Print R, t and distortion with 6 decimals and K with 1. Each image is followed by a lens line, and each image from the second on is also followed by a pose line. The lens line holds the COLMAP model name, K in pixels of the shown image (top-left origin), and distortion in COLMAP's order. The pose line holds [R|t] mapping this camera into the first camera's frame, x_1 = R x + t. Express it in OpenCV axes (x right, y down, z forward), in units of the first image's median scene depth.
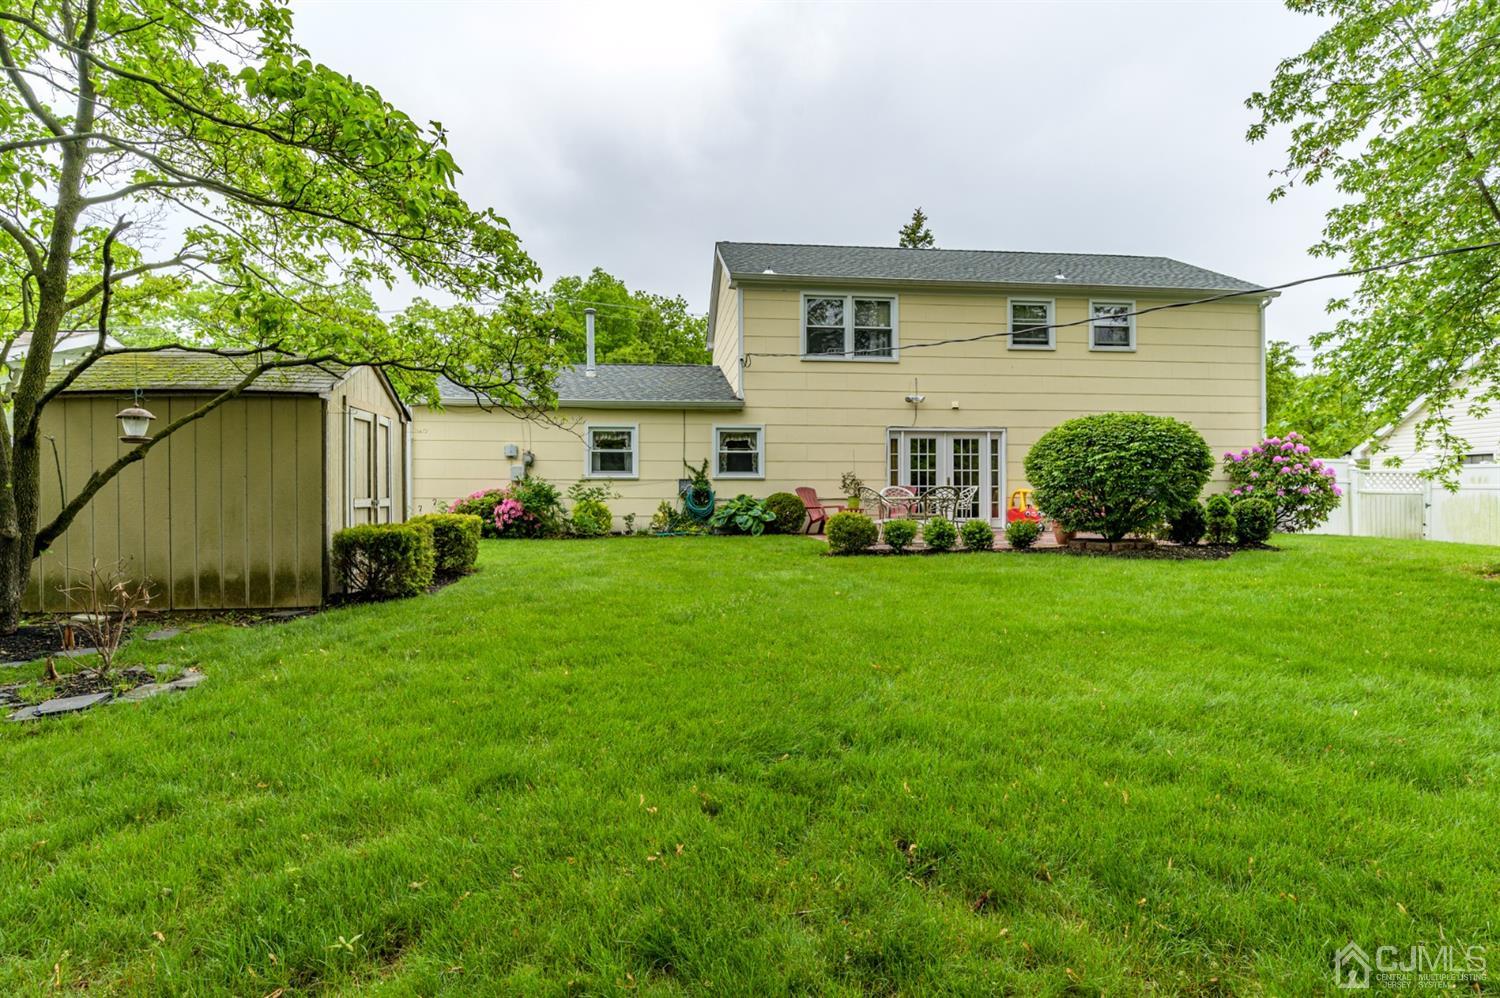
lens RADIAL K [[800.4, 0, 739.7], [0, 800.4, 488.5], [0, 0, 1]] dist [-0.004599, -0.002508]
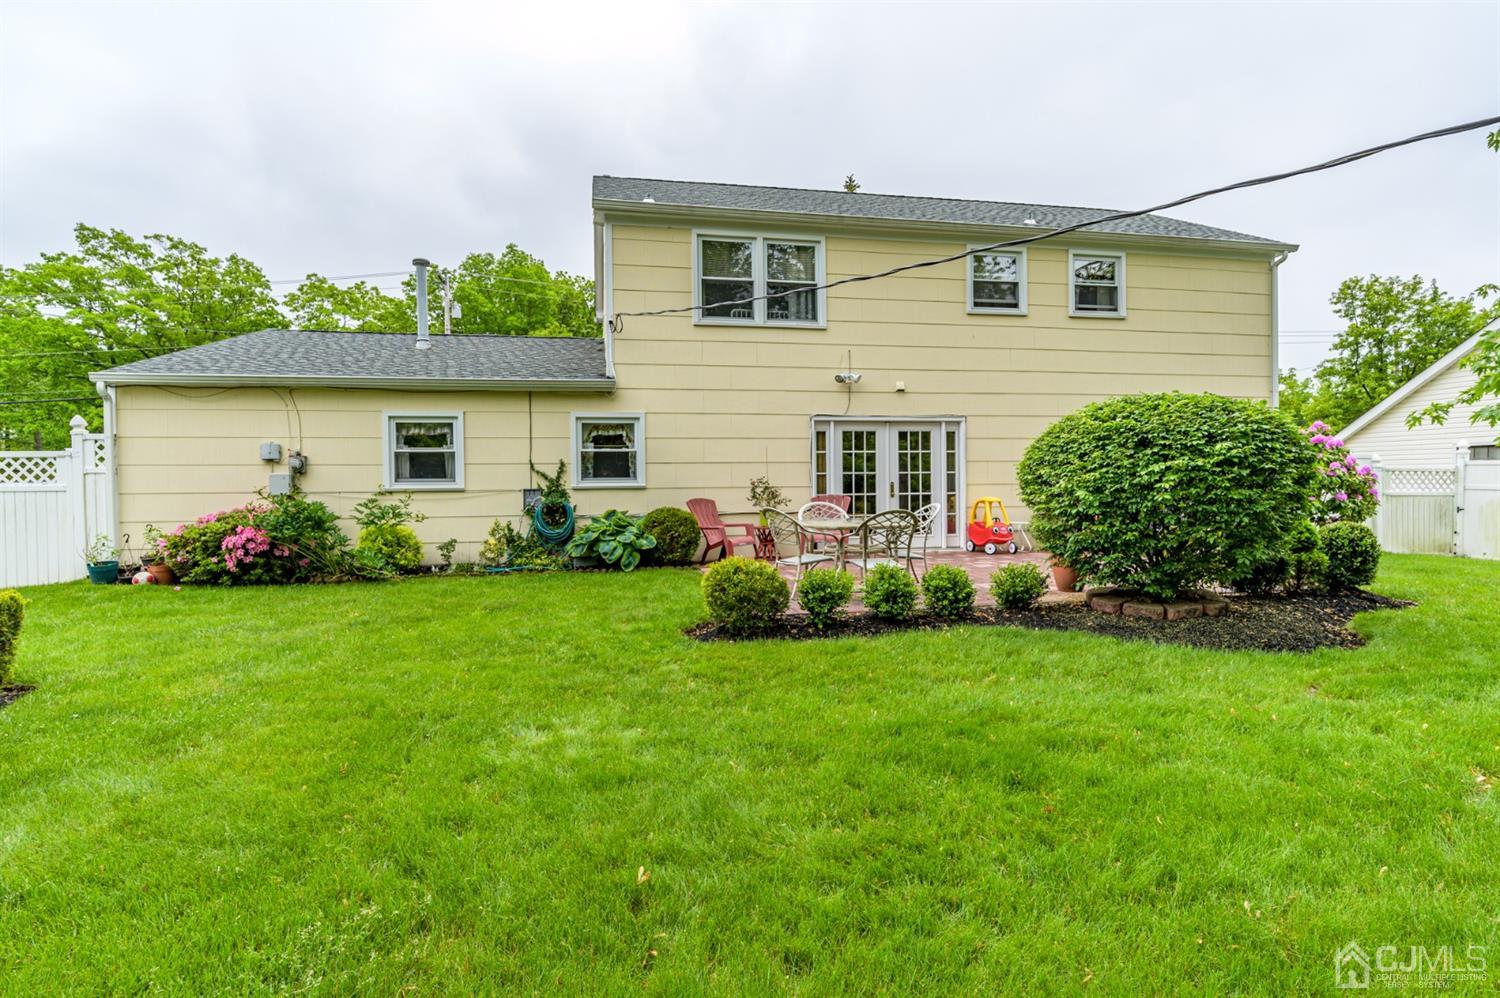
lens RADIAL K [[800.4, 0, 751.0], [0, 800.4, 499.0], [0, 0, 1]] dist [-0.004599, -0.002508]
pose [[0.995439, -0.011583, 0.094690, 0.058337], [0.008943, 0.999560, 0.028266, -0.021356], [-0.094976, -0.027291, 0.995105, 0.268867]]
